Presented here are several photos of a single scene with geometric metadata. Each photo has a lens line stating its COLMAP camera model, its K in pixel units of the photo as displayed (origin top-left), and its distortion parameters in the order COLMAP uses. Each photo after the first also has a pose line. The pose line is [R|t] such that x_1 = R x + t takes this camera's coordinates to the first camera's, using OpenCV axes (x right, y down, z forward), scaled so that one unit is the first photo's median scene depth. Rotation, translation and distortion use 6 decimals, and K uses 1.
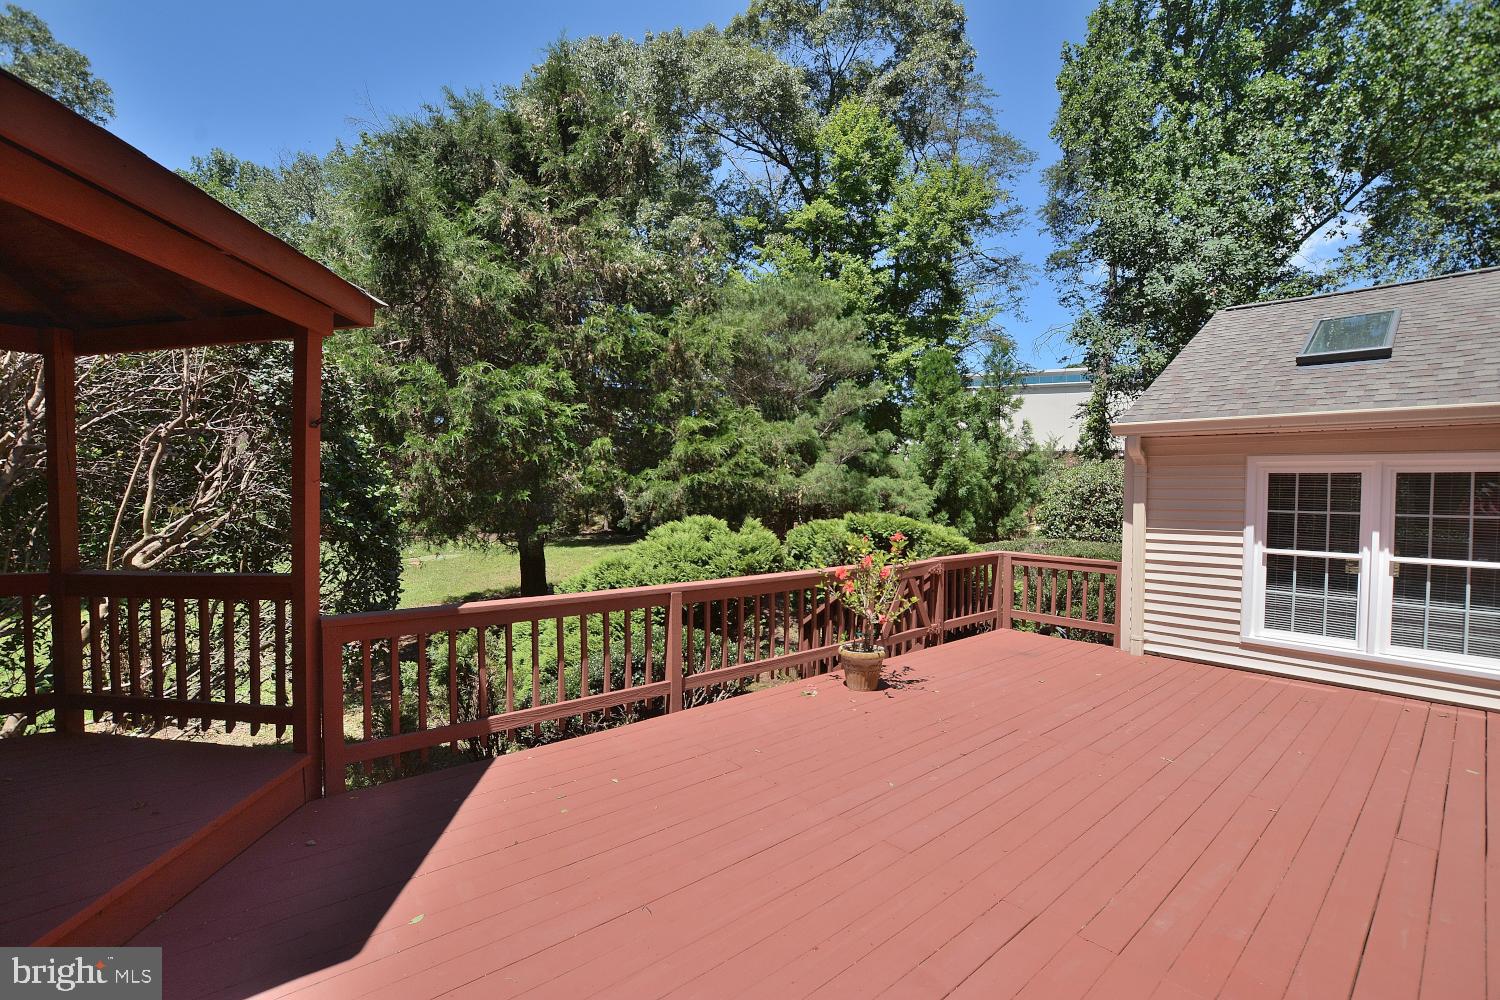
lens RADIAL K [[684.5, 0, 756.0], [0, 684.5, 503.7], [0, 0, 1]] dist [-0.027299, -0.000501]
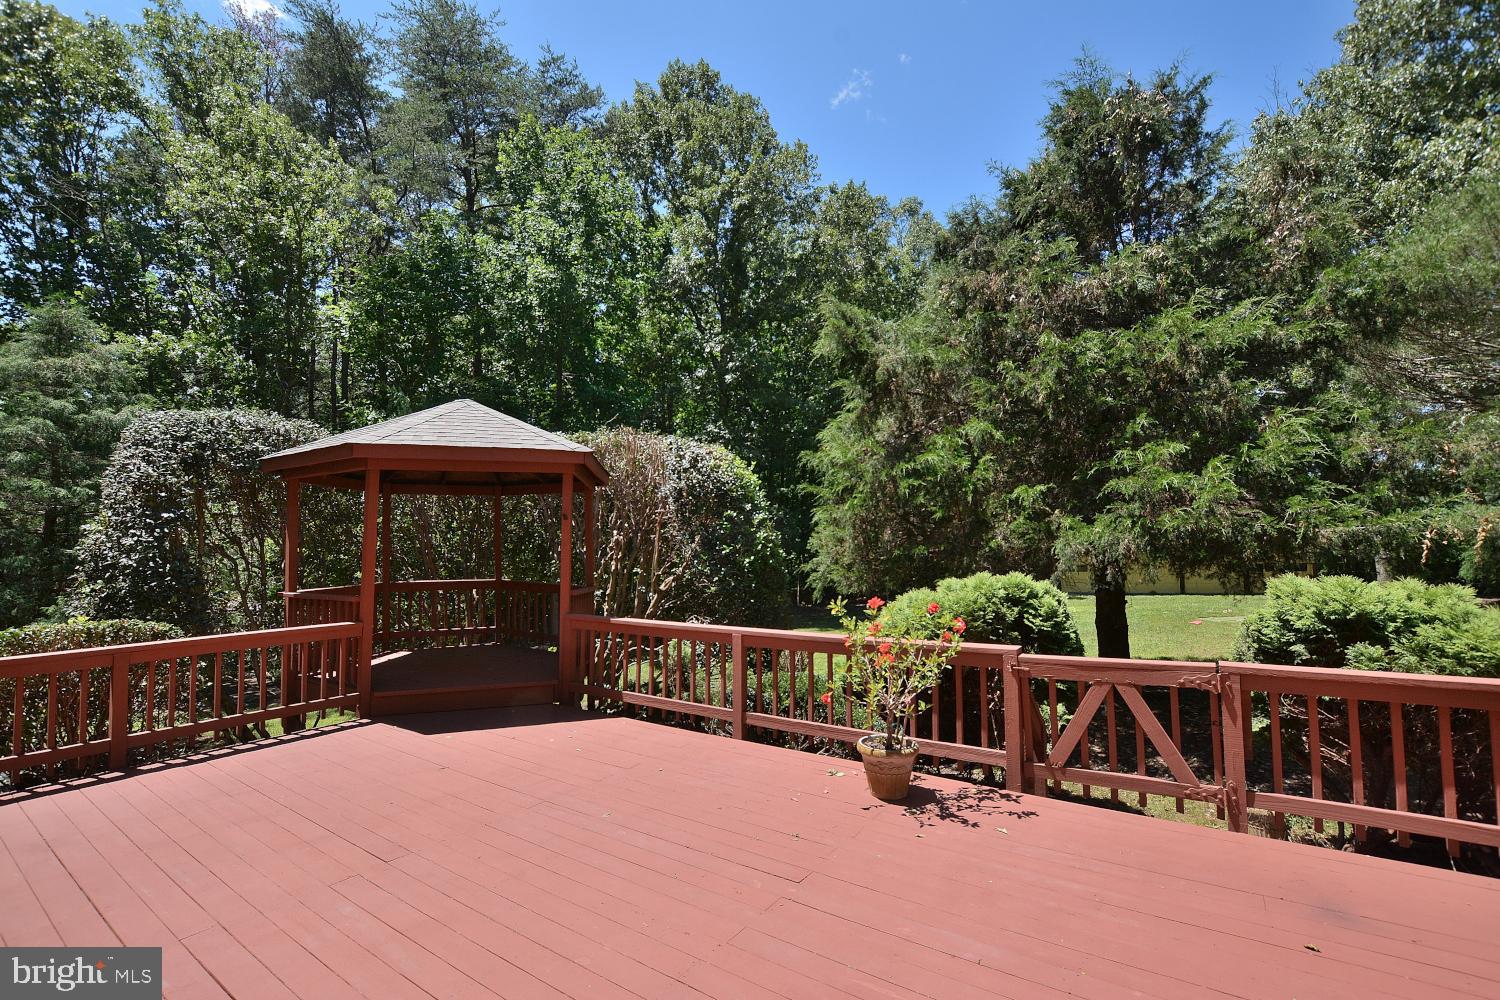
lens RADIAL K [[684.5, 0, 756.7], [0, 684.5, 499.9], [0, 0, 1]] dist [-0.027299, -0.000501]
pose [[0.196409, -0.089731, -0.976408, 0.902208], [0.004231, 0.995872, -0.090669, -0.001736], [0.980513, 0.013677, 0.195978, 0.664135]]
